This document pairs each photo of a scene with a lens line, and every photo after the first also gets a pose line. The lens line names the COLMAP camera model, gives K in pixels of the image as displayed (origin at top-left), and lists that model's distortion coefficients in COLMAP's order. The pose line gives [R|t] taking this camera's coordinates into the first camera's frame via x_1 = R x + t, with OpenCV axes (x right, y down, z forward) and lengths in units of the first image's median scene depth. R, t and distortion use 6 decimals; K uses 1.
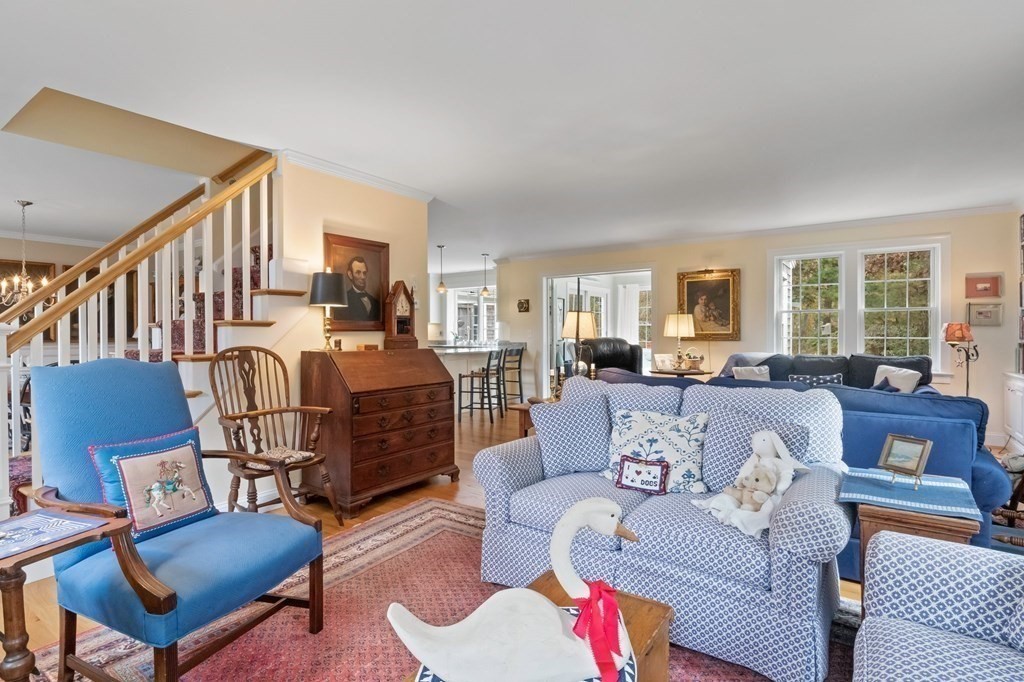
lens RADIAL K [[509.9, 0, 511.9], [0, 509.9, 332.2], [0, 0, 1]] dist [-0.006065, -0.000629]
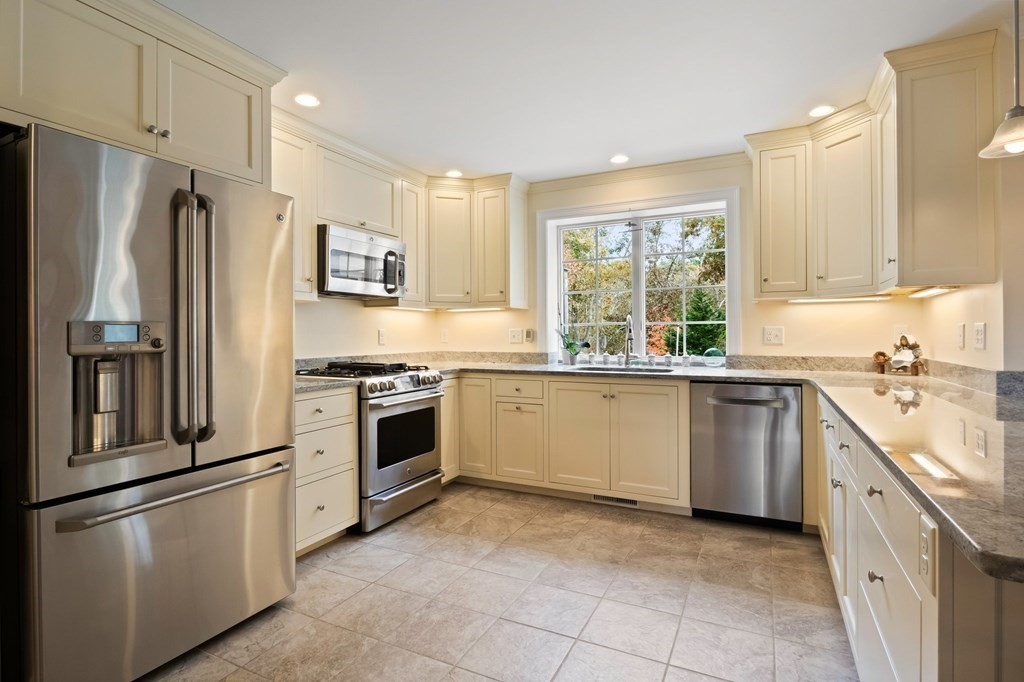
lens RADIAL K [[509.9, 0, 511.9], [0, 509.9, 332.2], [0, 0, 1]] dist [-0.006065, -0.000629]
pose [[0.987611, -0.001684, 0.156910, -0.289799], [0.002394, 0.999988, -0.004337, 0.002475], [-0.156901, 0.004659, 0.987603, 0.798974]]
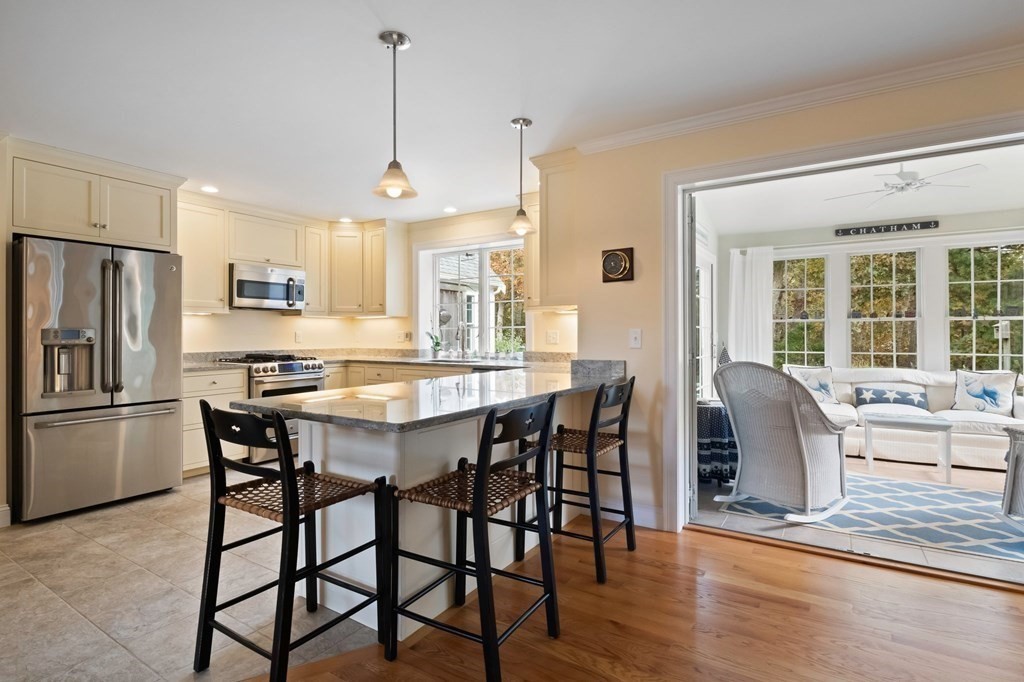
lens RADIAL K [[509.9, 0, 511.9], [0, 509.9, 332.2], [0, 0, 1]] dist [-0.006065, -0.000629]
pose [[0.998917, 0.002390, 0.046458, -0.071228], [-0.002167, 0.999986, -0.004856, 0.000881], [-0.046469, 0.004750, 0.998908, 0.595616]]
